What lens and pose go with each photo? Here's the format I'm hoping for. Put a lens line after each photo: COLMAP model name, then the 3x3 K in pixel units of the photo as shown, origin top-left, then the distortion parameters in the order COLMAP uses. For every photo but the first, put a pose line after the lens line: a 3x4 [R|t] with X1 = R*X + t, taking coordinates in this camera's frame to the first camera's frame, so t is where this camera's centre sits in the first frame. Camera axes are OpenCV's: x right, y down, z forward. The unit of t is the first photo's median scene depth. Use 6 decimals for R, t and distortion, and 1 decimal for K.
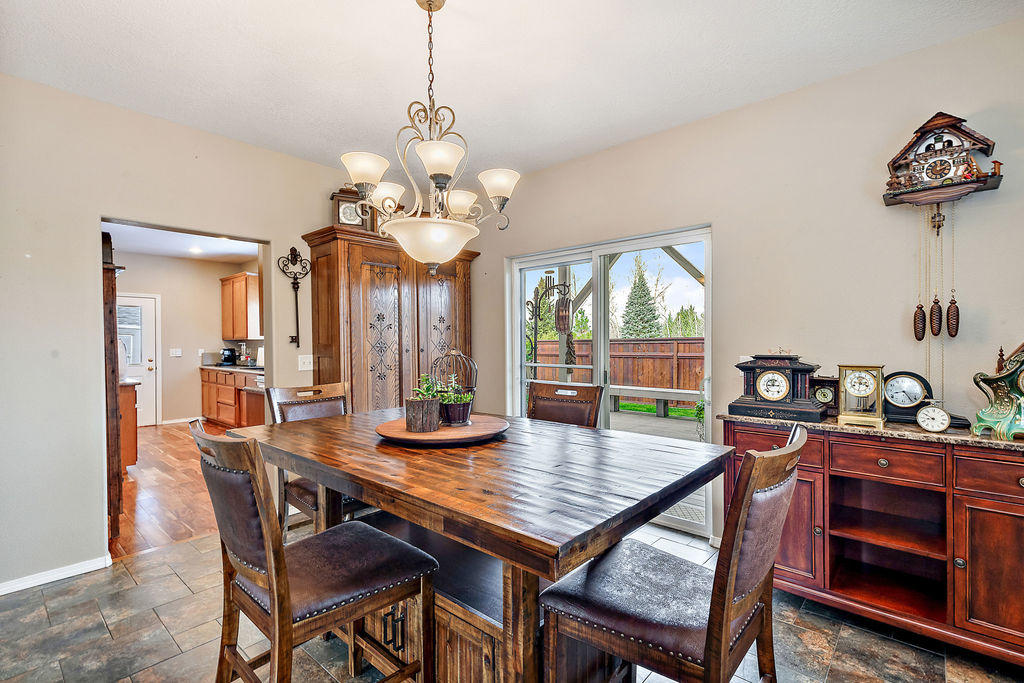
lens RADIAL K [[465.5, 0, 512.6], [0, 465.5, 342.8], [0, 0, 1]] dist [0.002021, 0.000187]
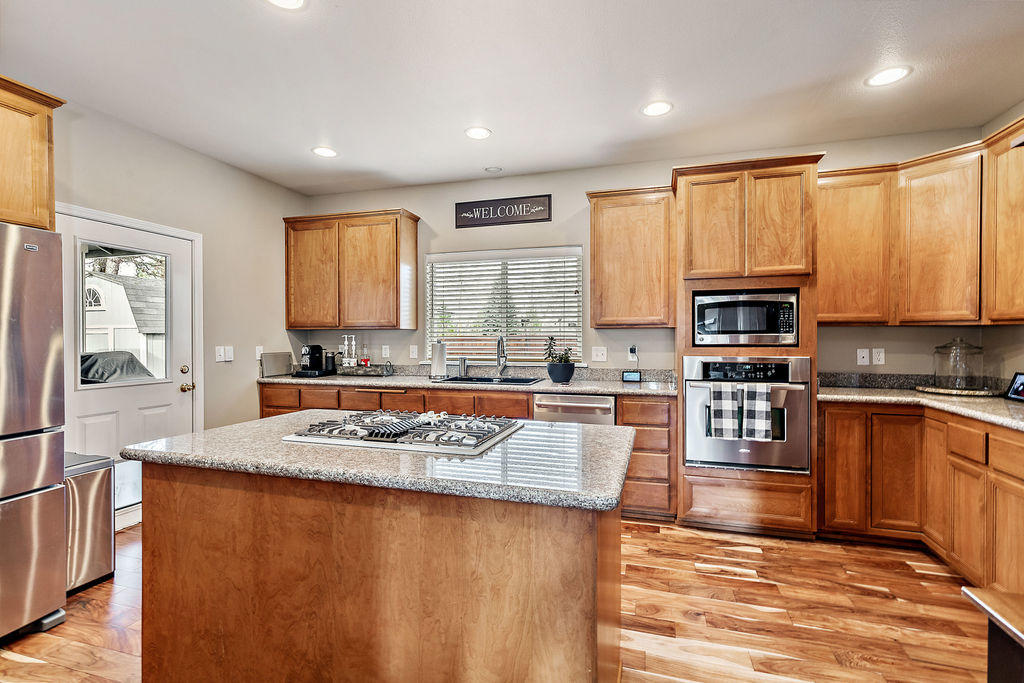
lens RADIAL K [[465.5, 0, 511.7], [0, 465.5, 341.3], [0, 0, 1]] dist [0.002021, 0.000187]
pose [[0.909031, 0.000150, 0.416729, -0.633841], [0.000042, 1.000000, -0.000450, 0.008457], [-0.416729, 0.000427, 0.909031, 0.406290]]
